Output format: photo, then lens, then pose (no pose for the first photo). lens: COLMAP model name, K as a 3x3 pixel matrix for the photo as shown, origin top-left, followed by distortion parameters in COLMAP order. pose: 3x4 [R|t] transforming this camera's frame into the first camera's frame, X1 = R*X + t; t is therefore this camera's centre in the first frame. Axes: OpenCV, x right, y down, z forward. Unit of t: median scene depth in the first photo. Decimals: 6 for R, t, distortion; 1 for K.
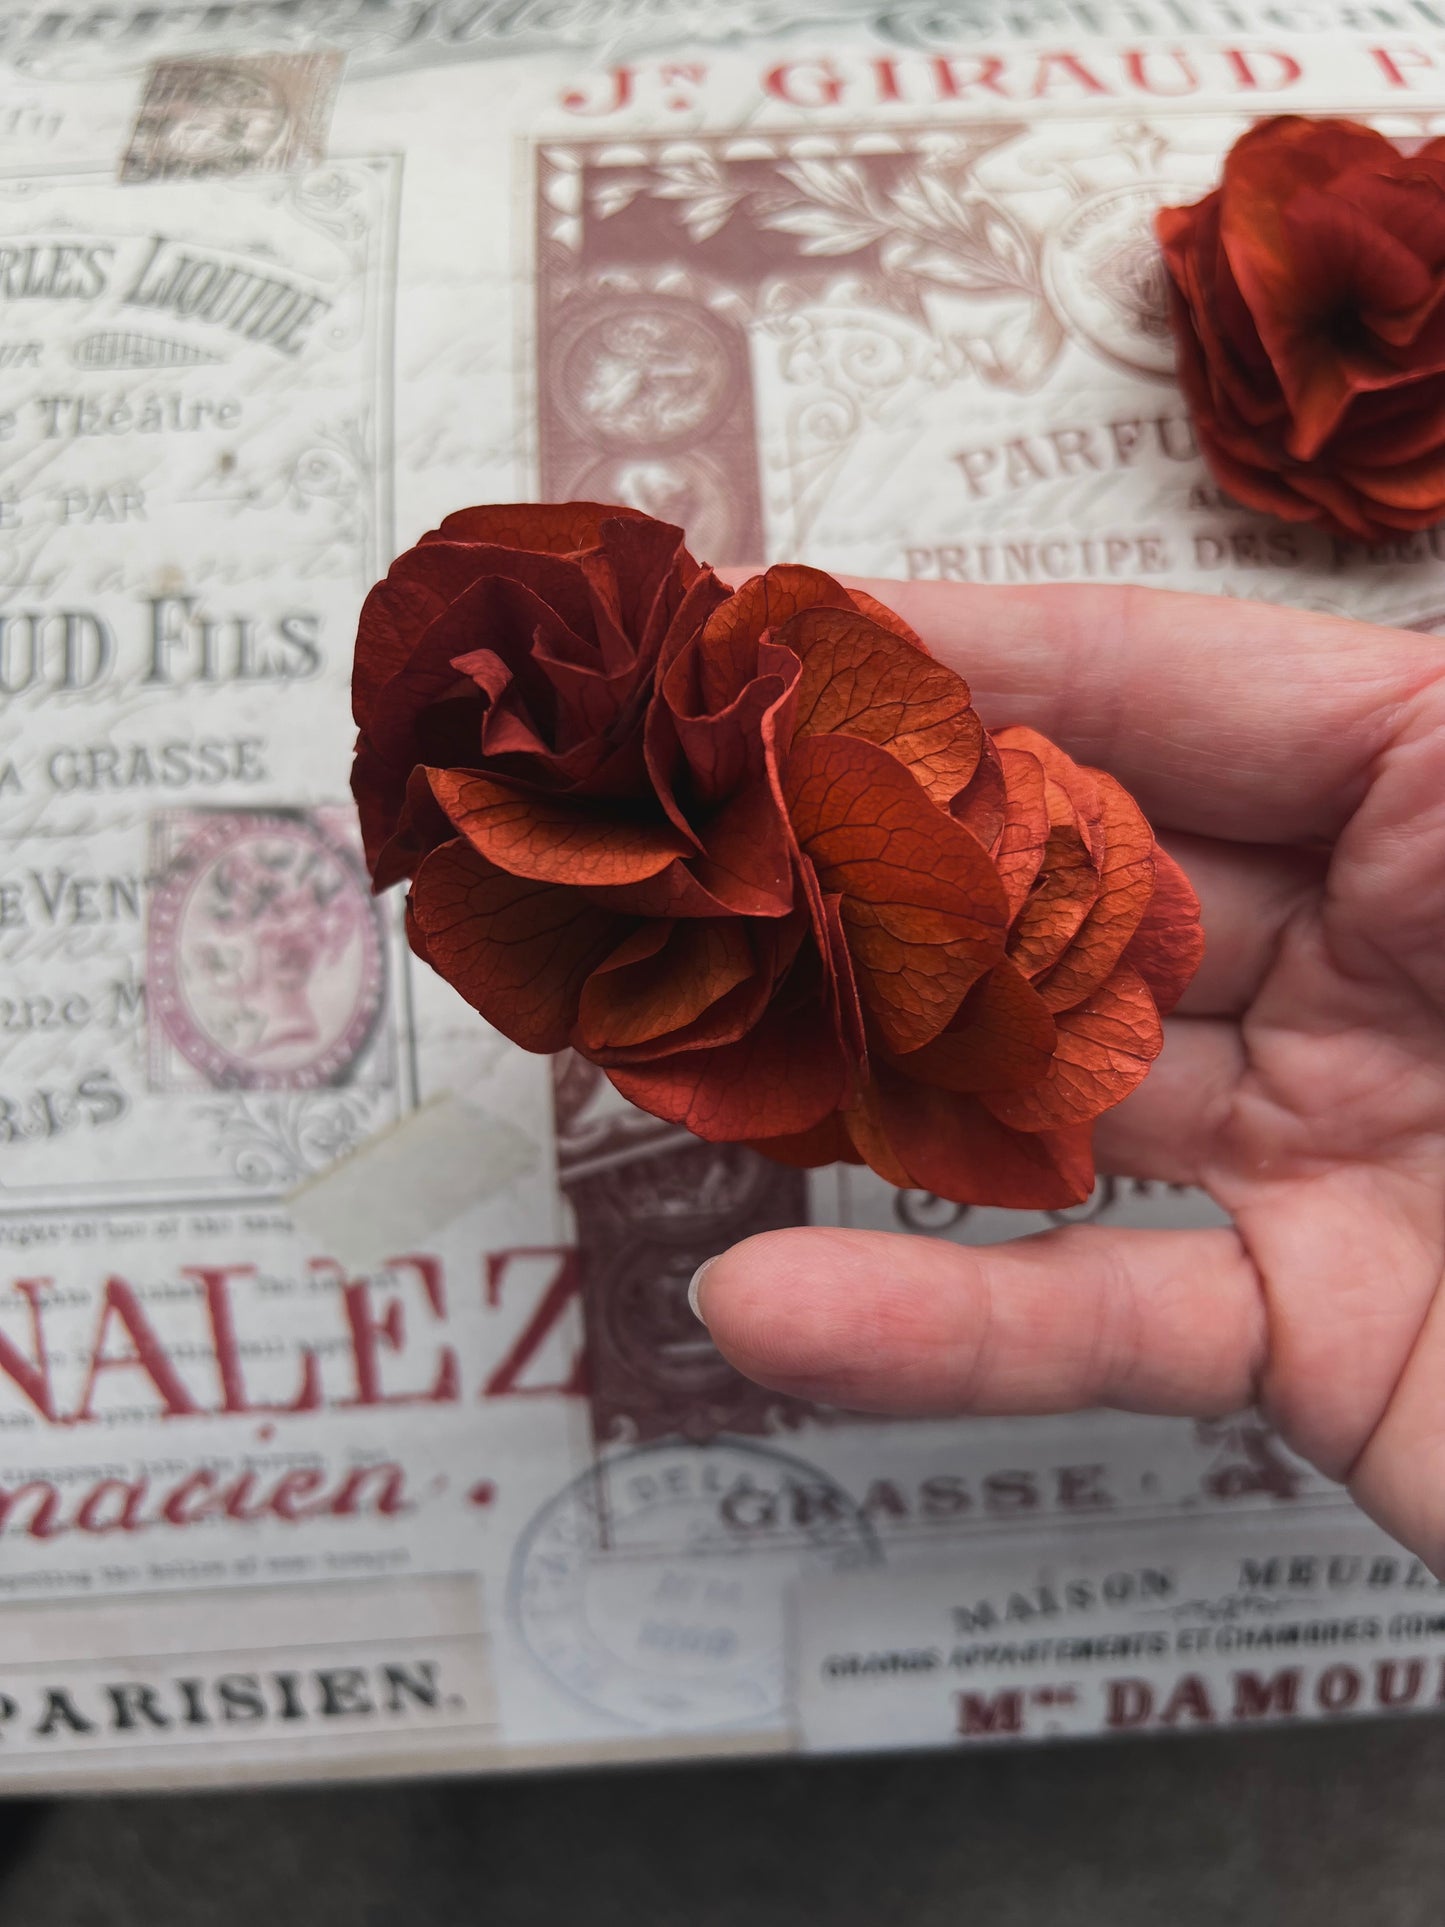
lens RADIAL K [[1547.1, 0, 707.6], [0, 1547.1, 974.3], [0, 0, 1]] dist [-0.023814, -0.022248]
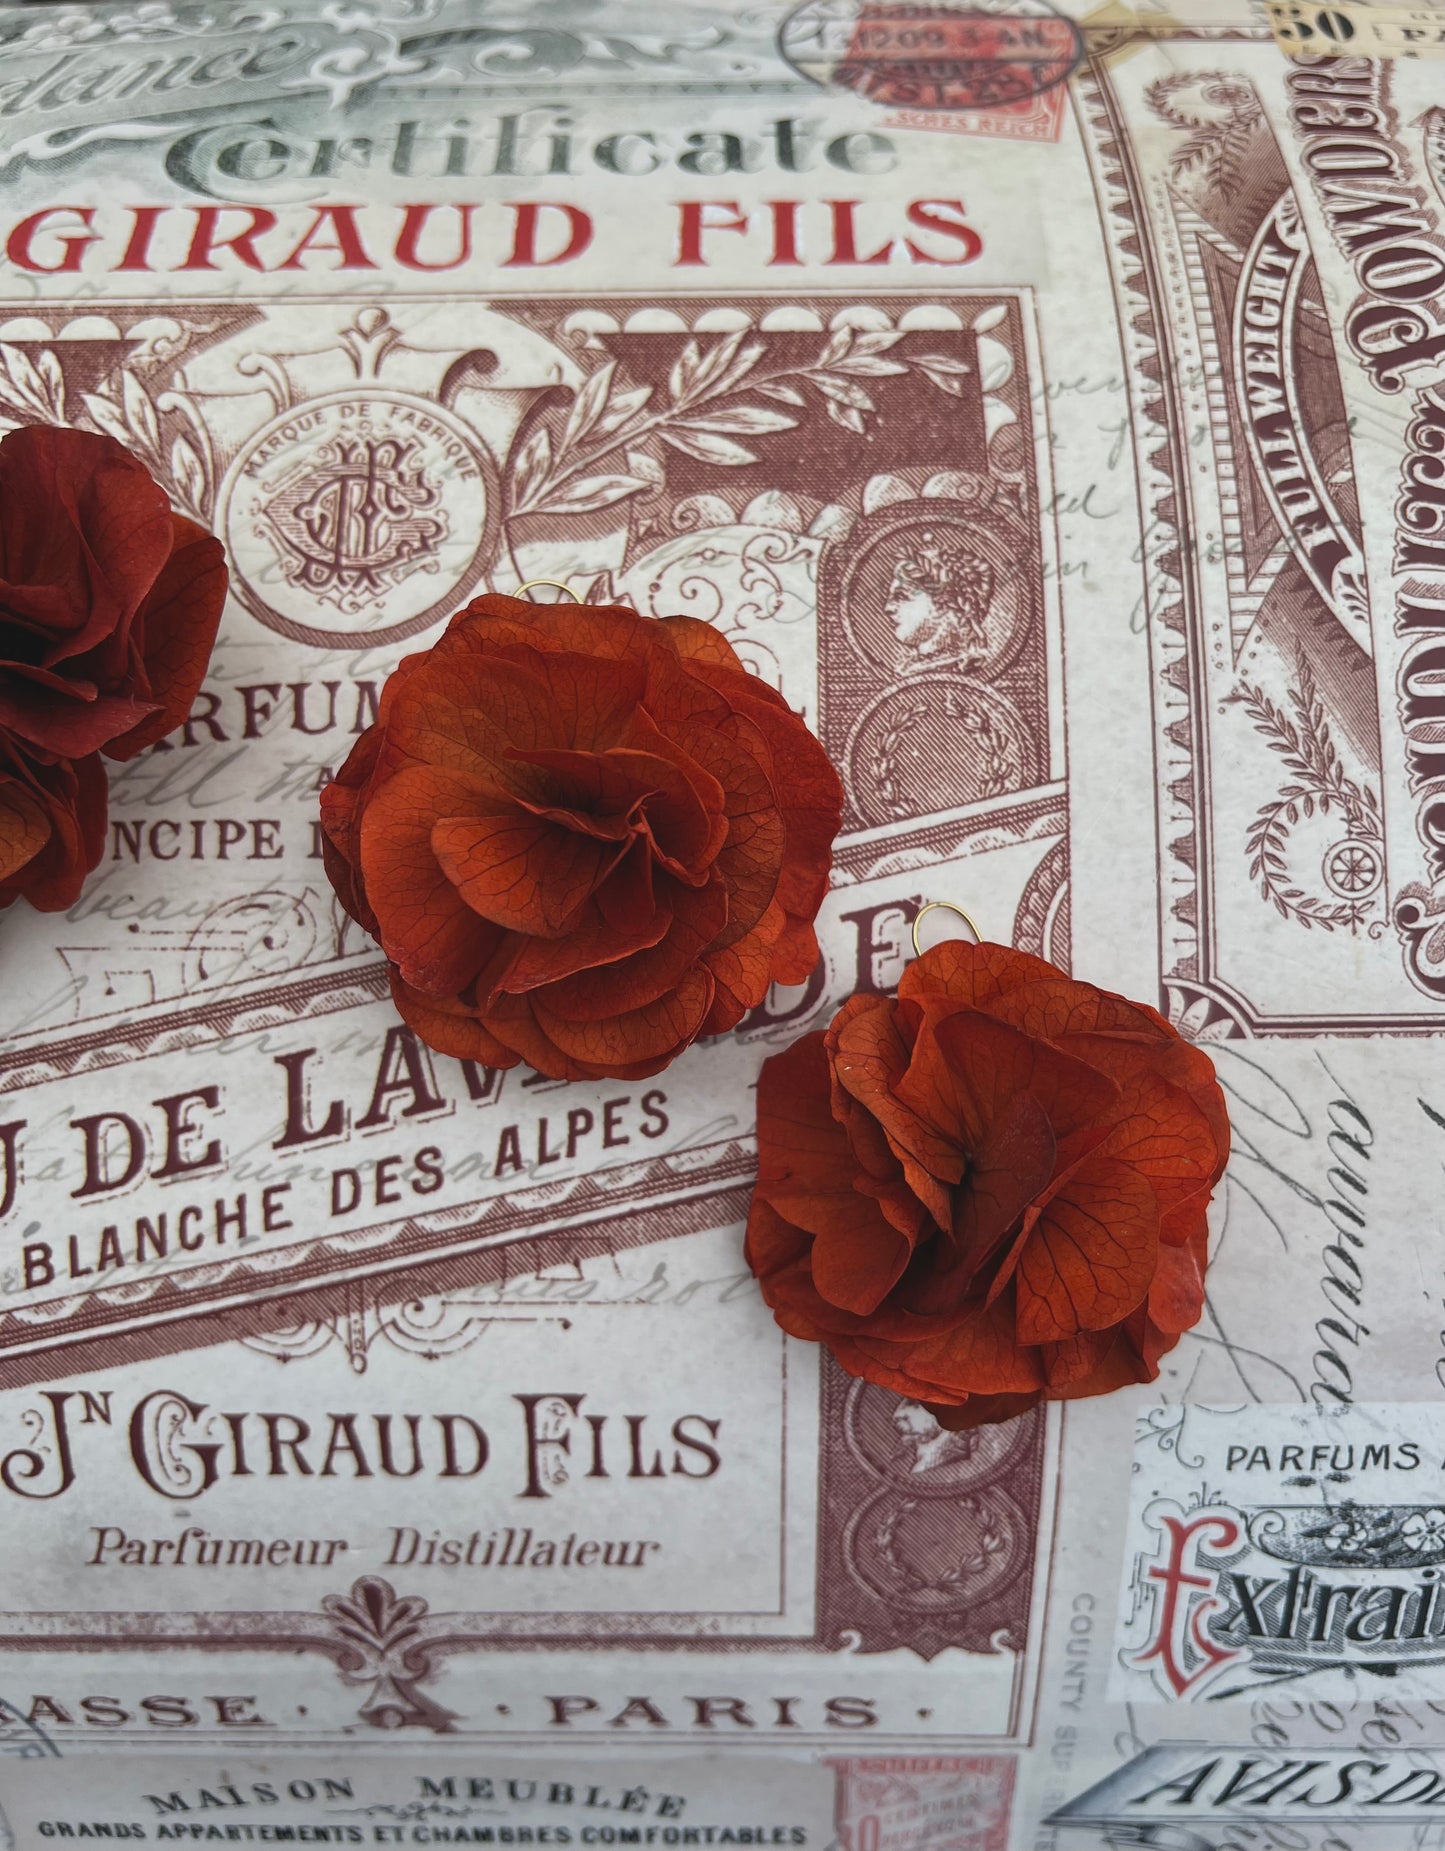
lens RADIAL K [[1529.5, 0, 726.8], [0, 1529.5, 889.2], [0, 0, 1]] dist [-0.006740, -0.044464]
pose [[0.998678, 0.049862, -0.012501, 0.569264], [-0.048338, 0.993642, 0.101677, -0.342054], [0.017491, -0.100938, 0.994739, 0.054758]]
